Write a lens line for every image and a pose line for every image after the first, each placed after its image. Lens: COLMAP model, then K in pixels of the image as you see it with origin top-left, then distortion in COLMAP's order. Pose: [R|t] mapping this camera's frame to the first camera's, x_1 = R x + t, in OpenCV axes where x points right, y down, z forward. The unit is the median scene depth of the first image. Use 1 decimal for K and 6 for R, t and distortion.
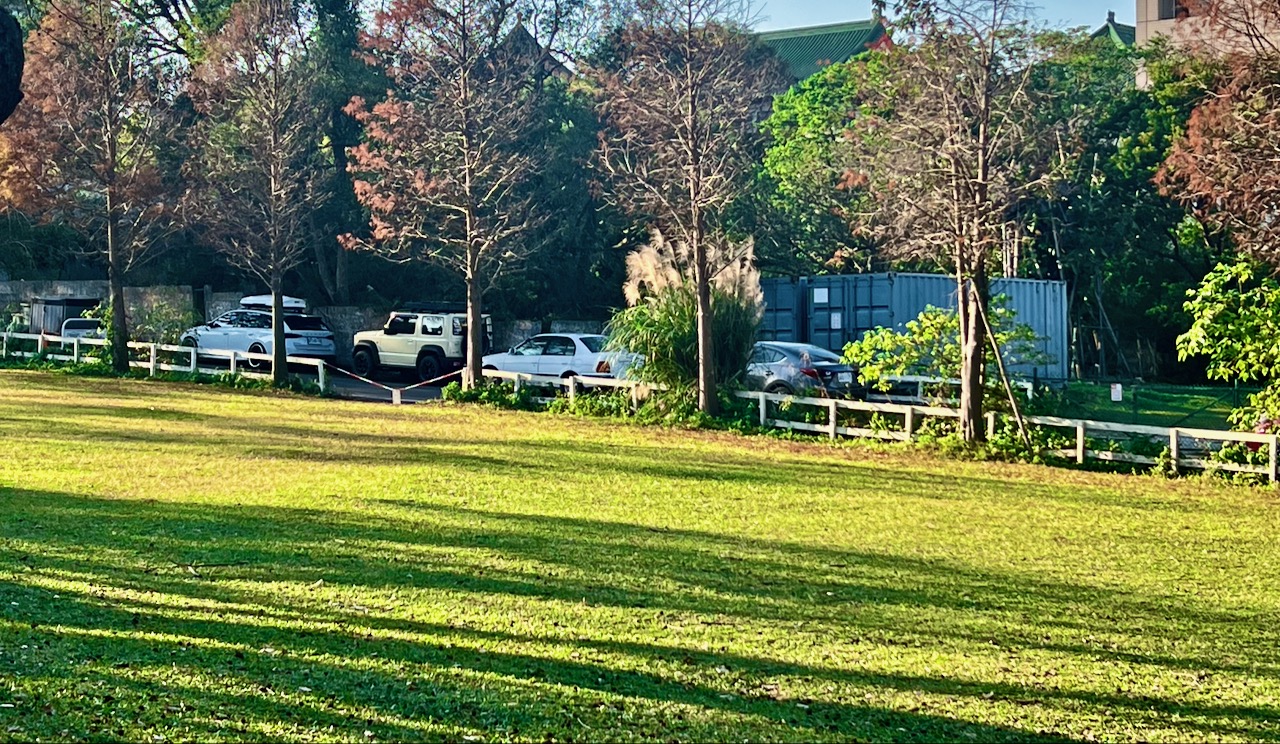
lens RADIAL K [[2471.8, 0, 640.0], [0, 2471.8, 372.0], [0, 0, 1]] dist [0.025080, 0.093150]
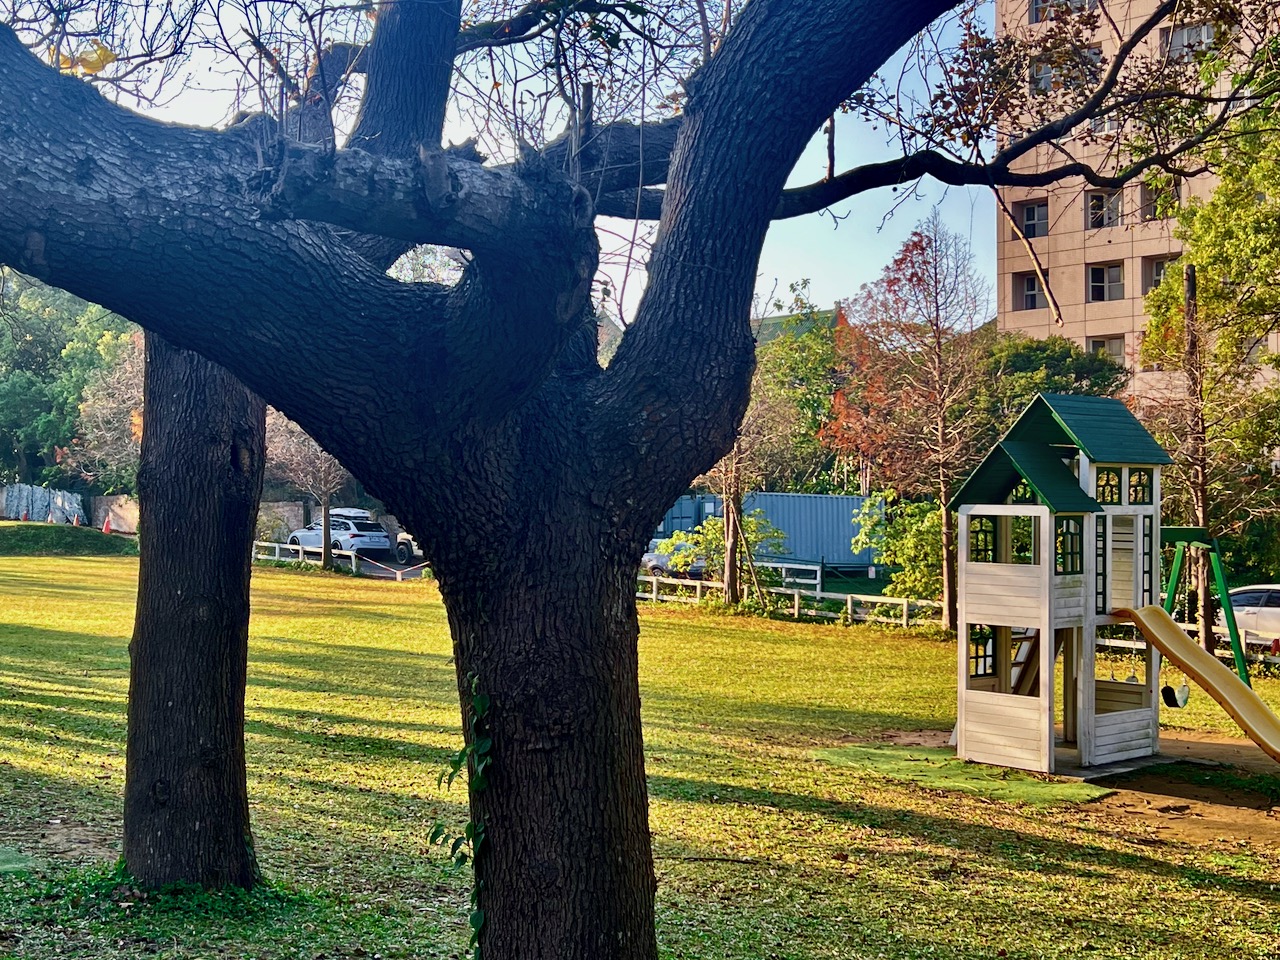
lens RADIAL K [[1743.5, 0, 640.0], [0, 1743.5, 480.0], [0, 0, 1]] dist [0.005758, -0.022861]
pose [[0.999853, -0.002250, -0.017014, 0.097067], [0.001468, 0.998948, -0.045832, 0.000675], [0.017099, 0.045800, 0.998804, -0.095970]]
